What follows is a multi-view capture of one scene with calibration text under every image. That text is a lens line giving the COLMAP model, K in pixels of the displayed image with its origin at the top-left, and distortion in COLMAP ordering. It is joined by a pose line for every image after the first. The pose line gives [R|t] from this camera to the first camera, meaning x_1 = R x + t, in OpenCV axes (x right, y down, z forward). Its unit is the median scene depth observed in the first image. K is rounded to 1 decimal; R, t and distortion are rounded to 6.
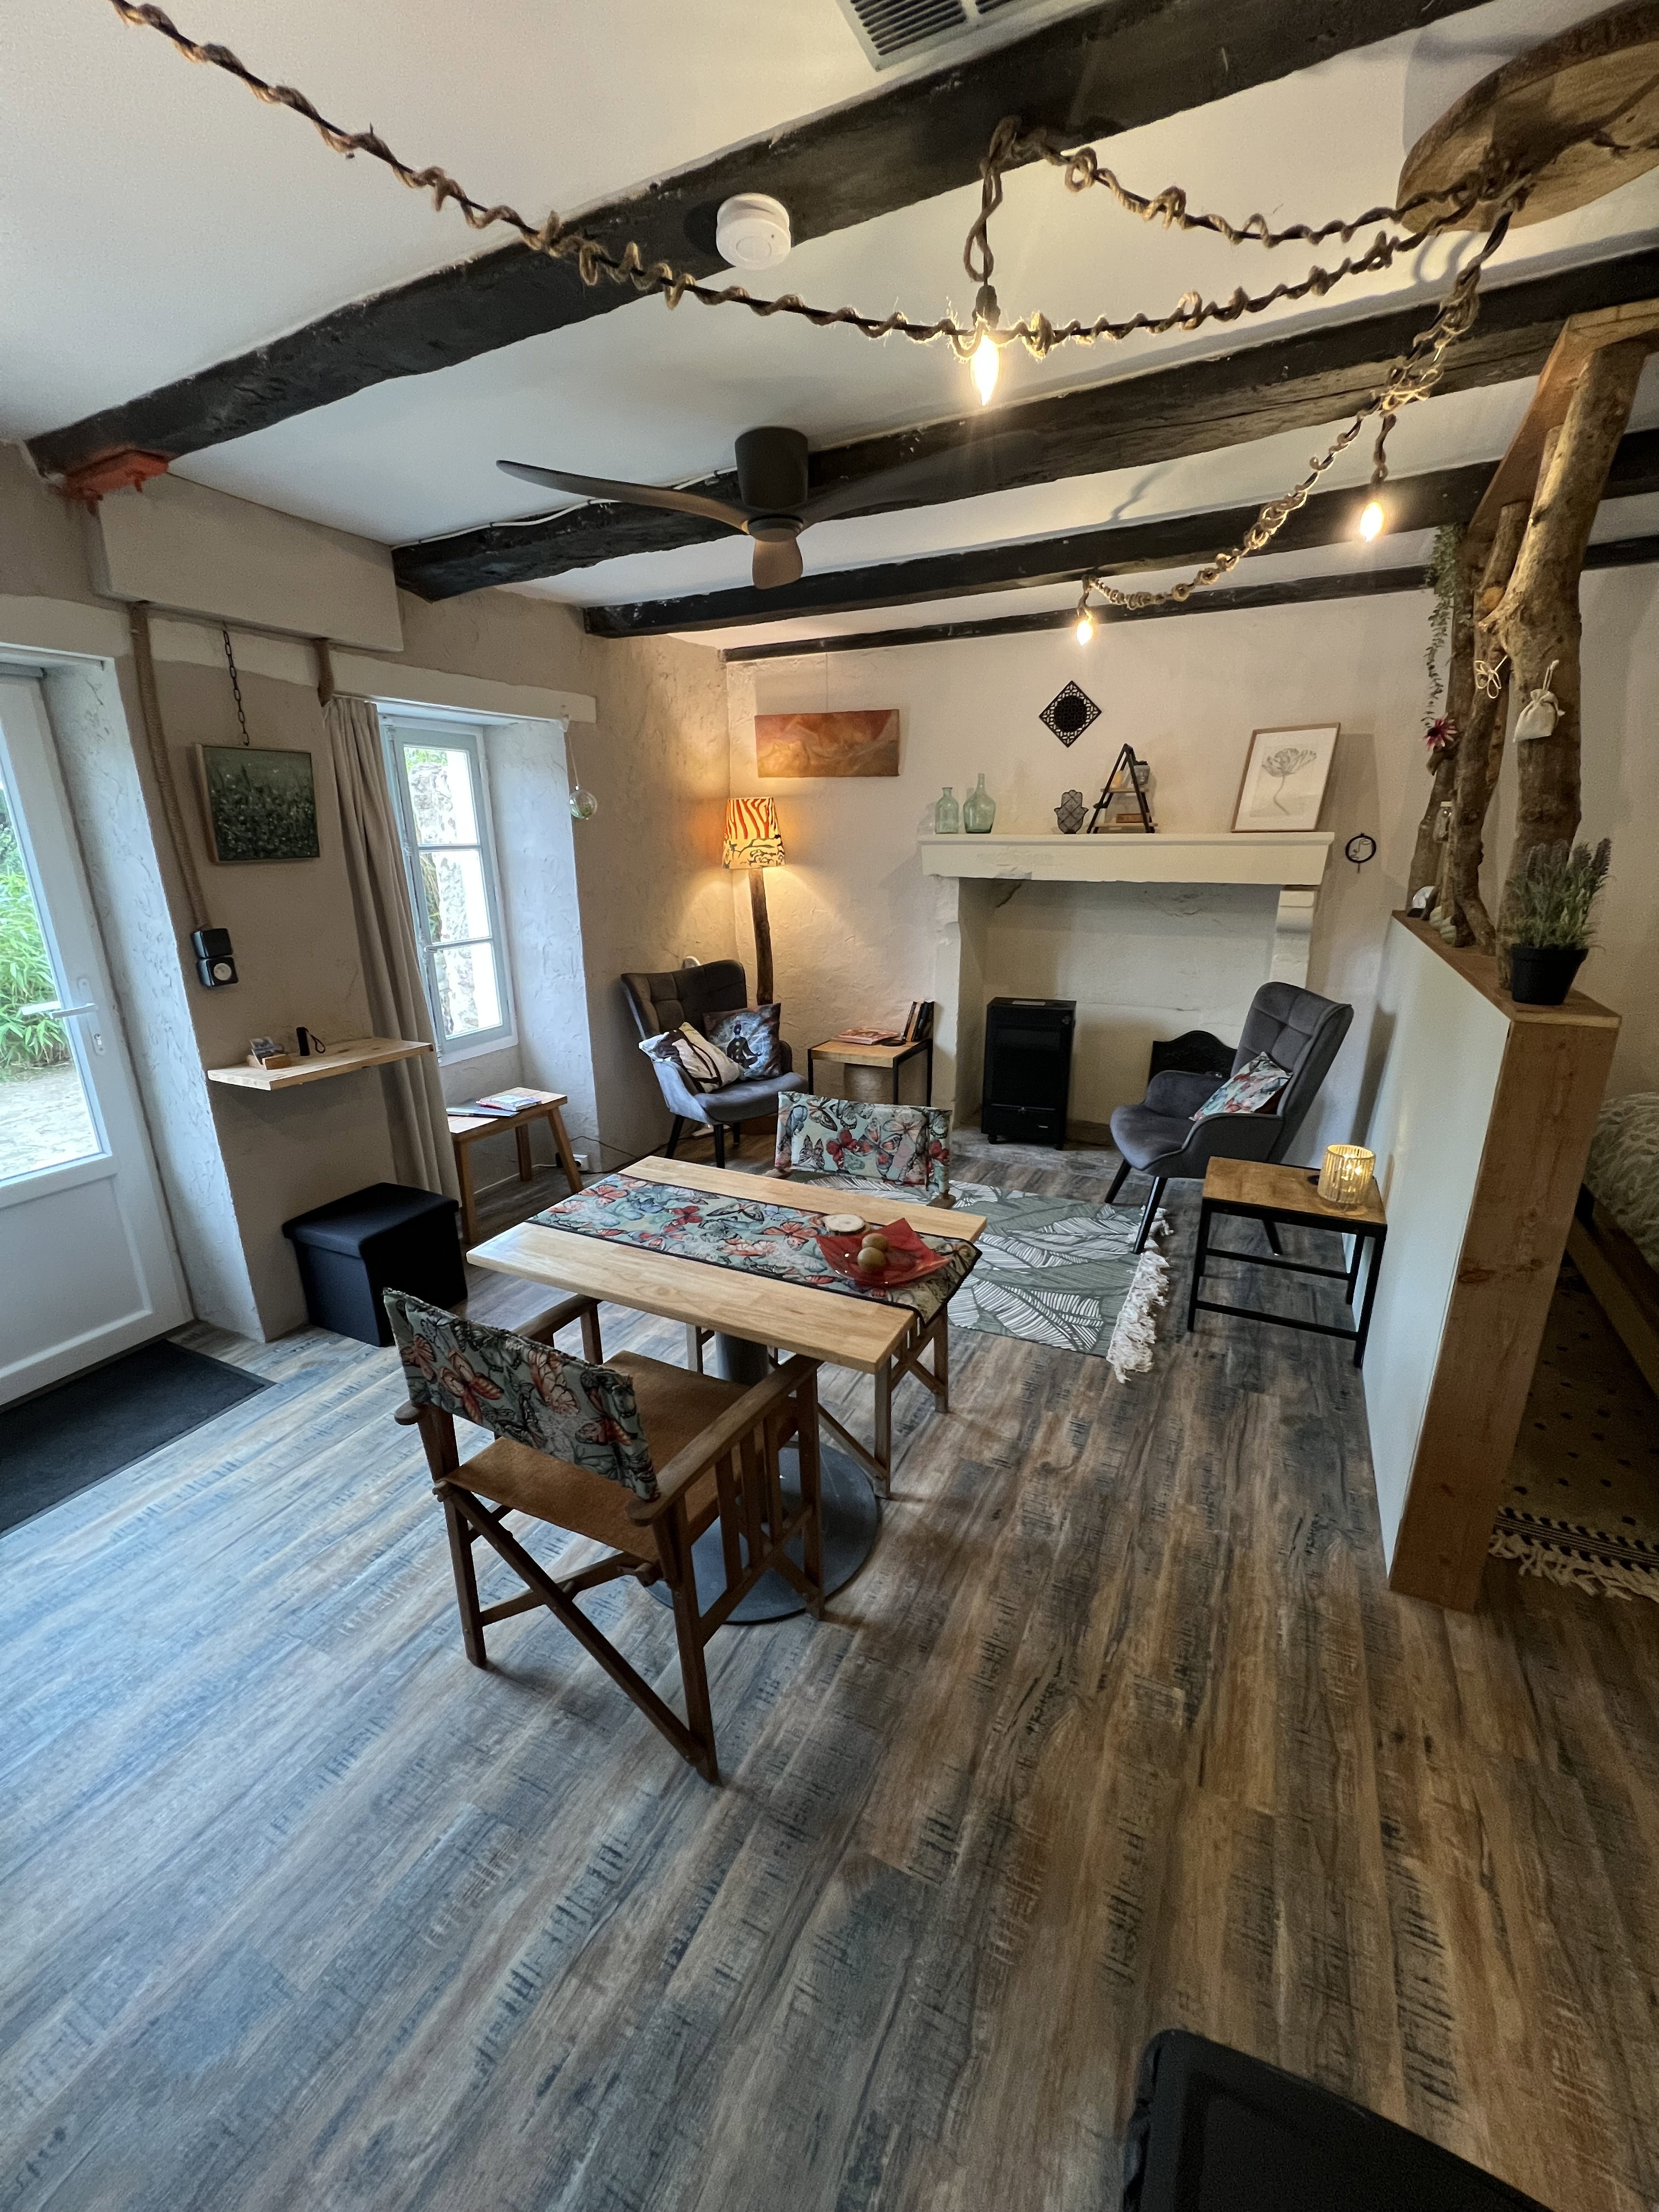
lens RADIAL K [[884.8, 0, 830.4], [0, 884.8, 1101.4], [0, 0, 1]] dist [0.000997, -0.000124]
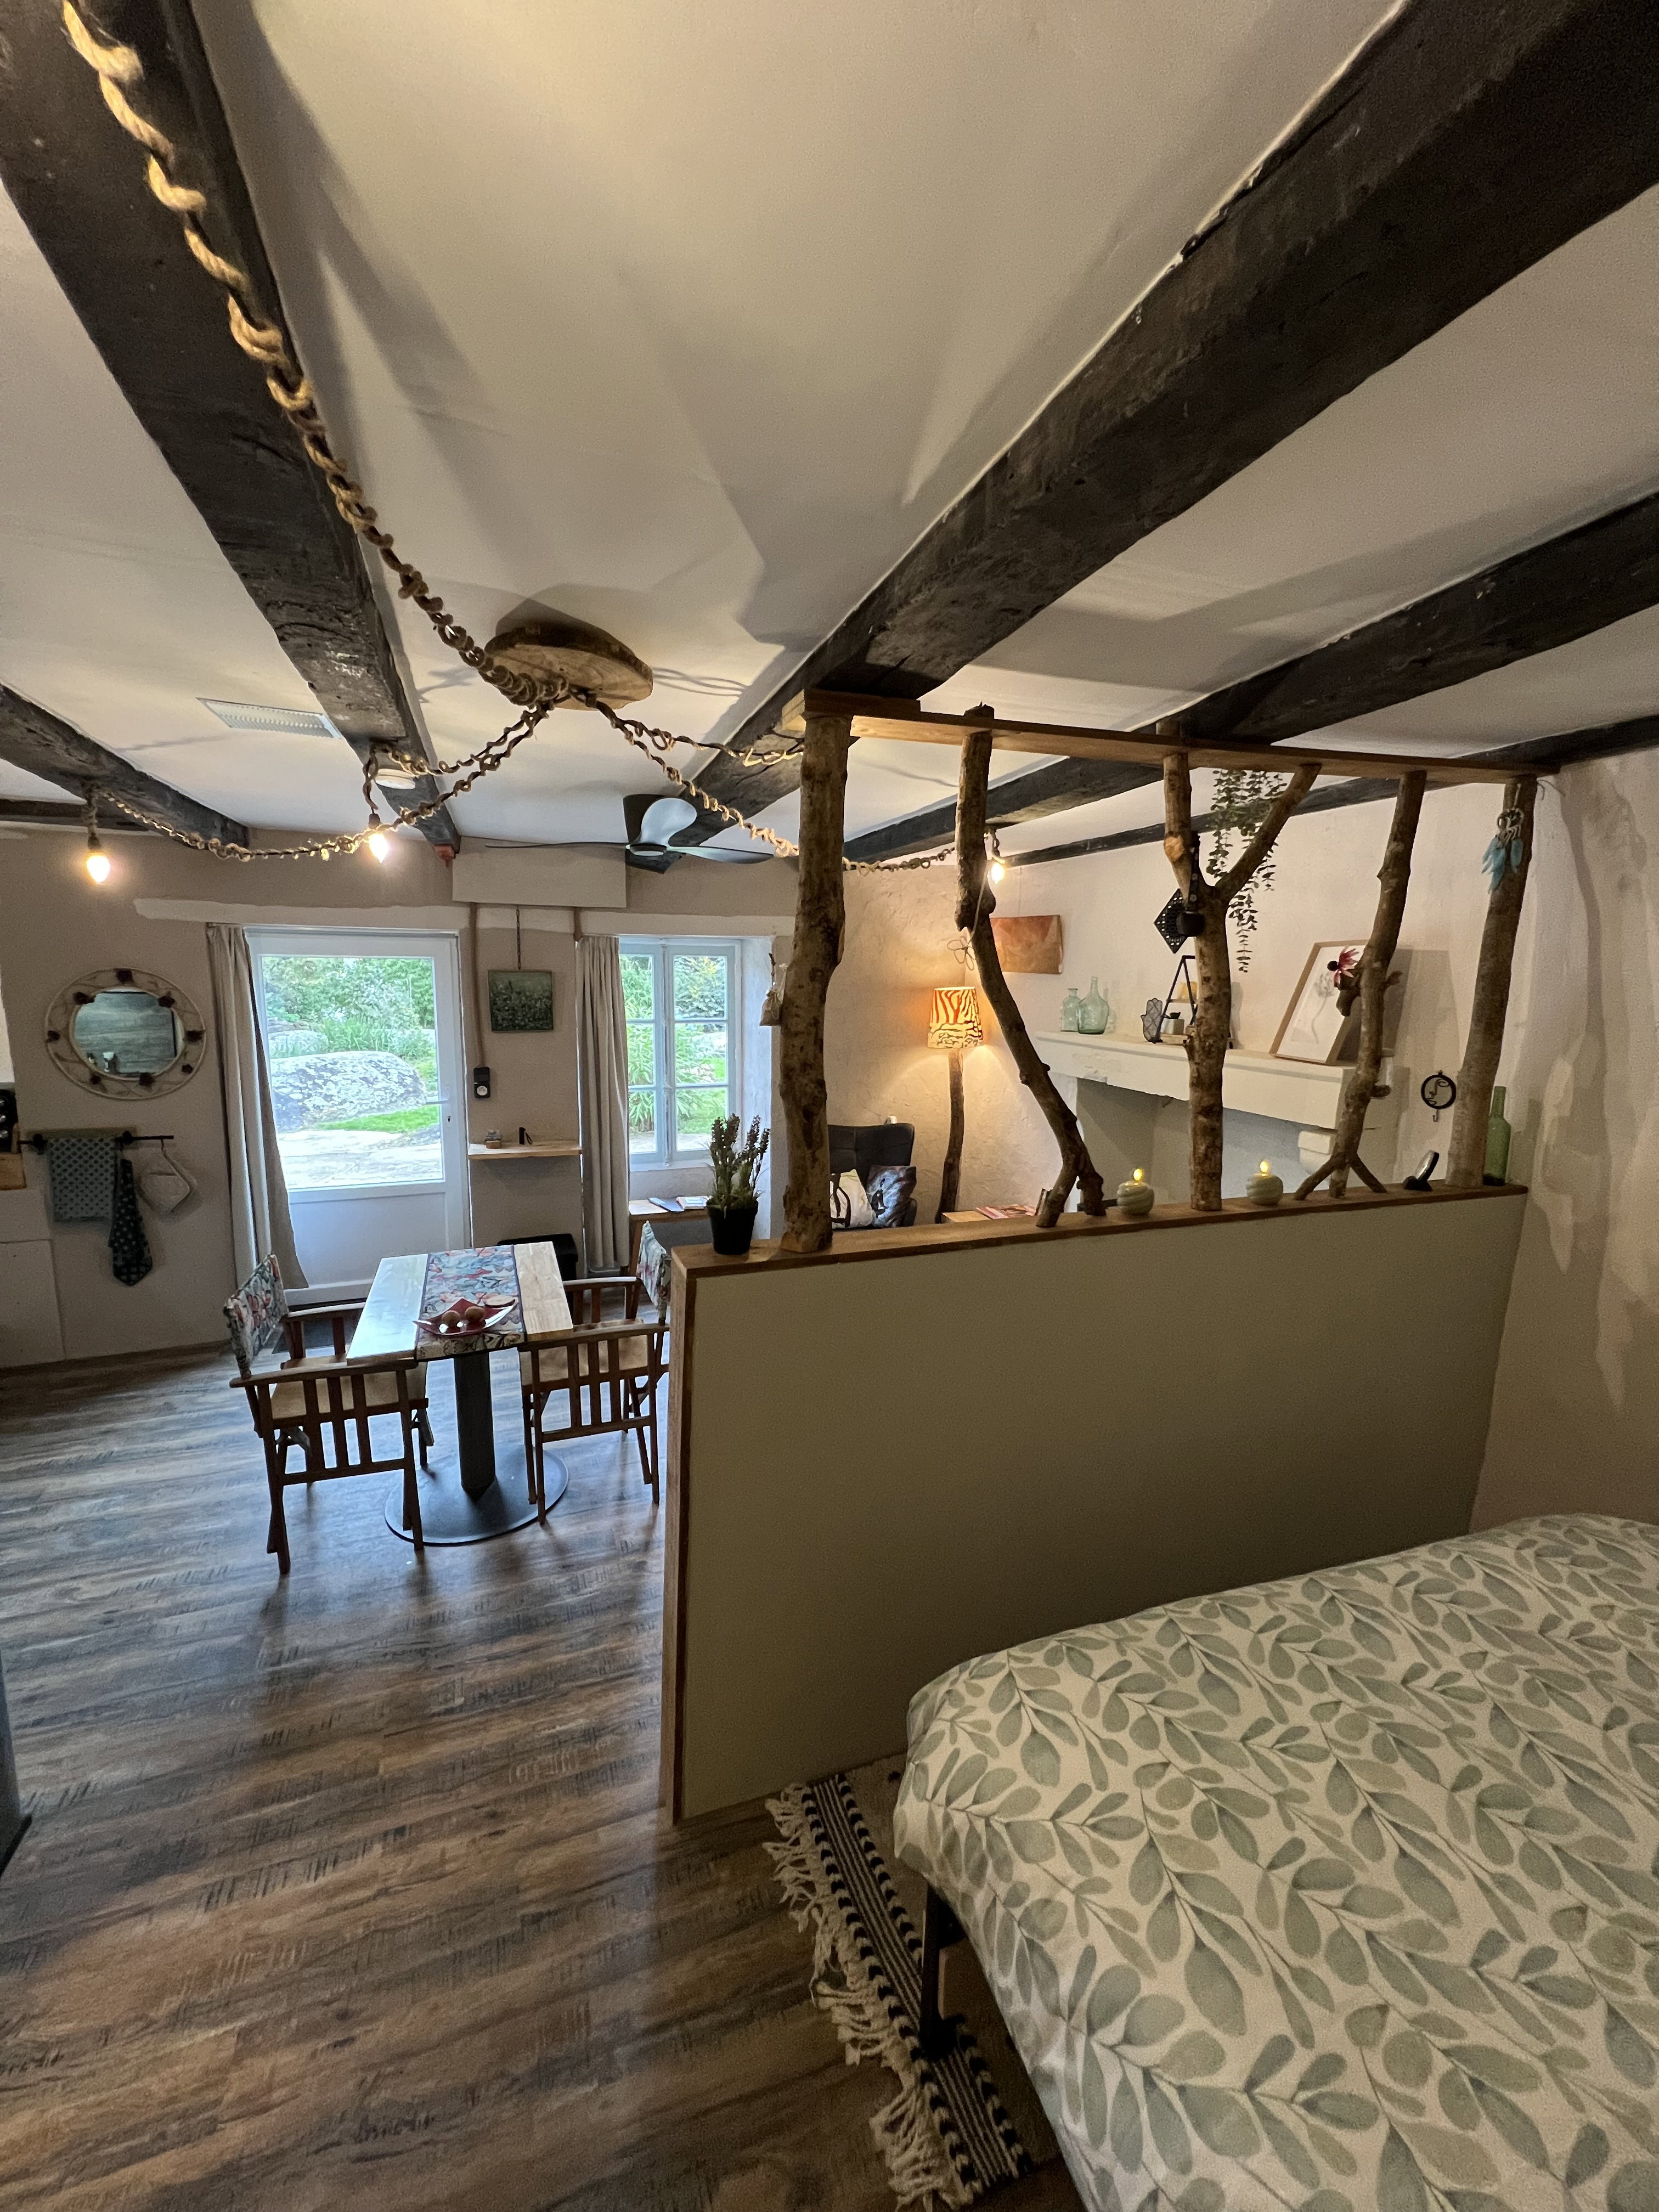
lens RADIAL K [[888.1, 0, 832.3], [0, 888.1, 1104.8], [0, 0, 1]] dist [-0.000439, -0.000476]
pose [[0.735720, 0.119734, -0.666618, 0.952818], [-0.215473, 0.974490, -0.062777, -0.146454], [0.642096, 0.189824, 0.742751, 0.117360]]
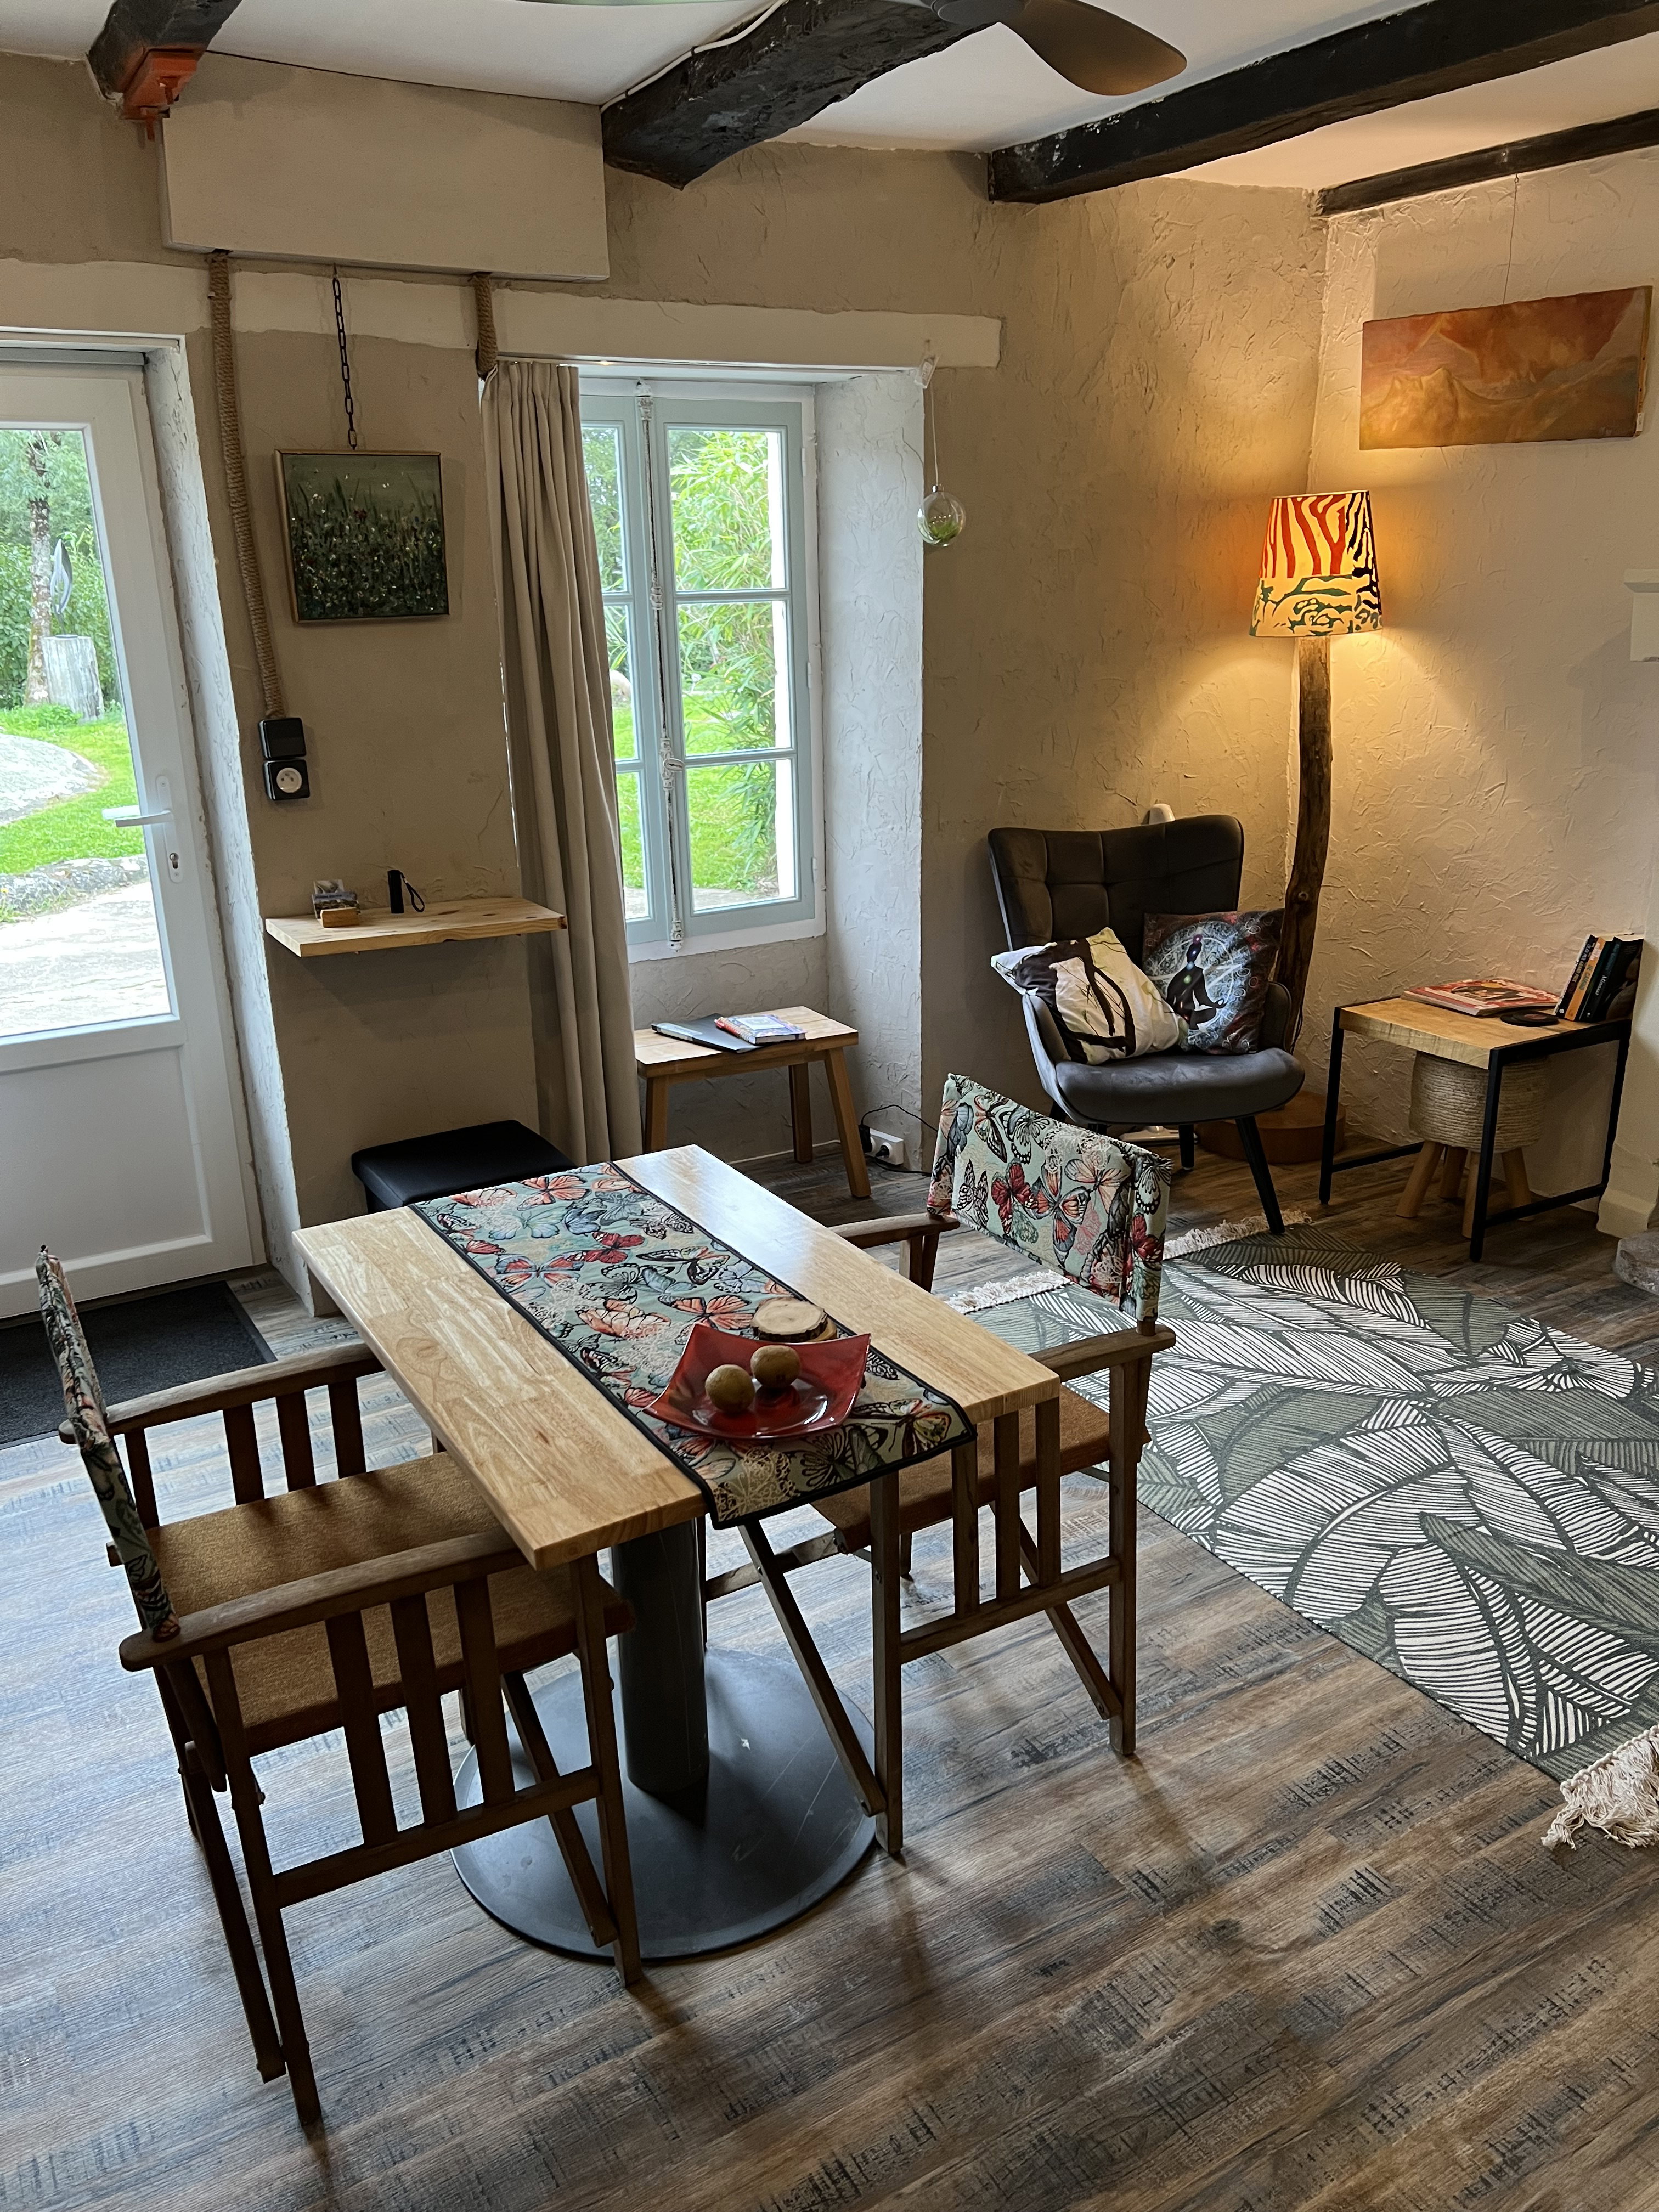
lens RADIAL K [[1657.2, 0, 844.8], [0, 1657.2, 1119.4], [0, 0, 1]] dist [0.063356, -0.070775]
pose [[0.842843, 0.168396, -0.511134, 0.372259], [-0.149224, 0.985669, 0.078669, -0.047816], [0.517056, 0.009967, 0.855893, 0.092093]]
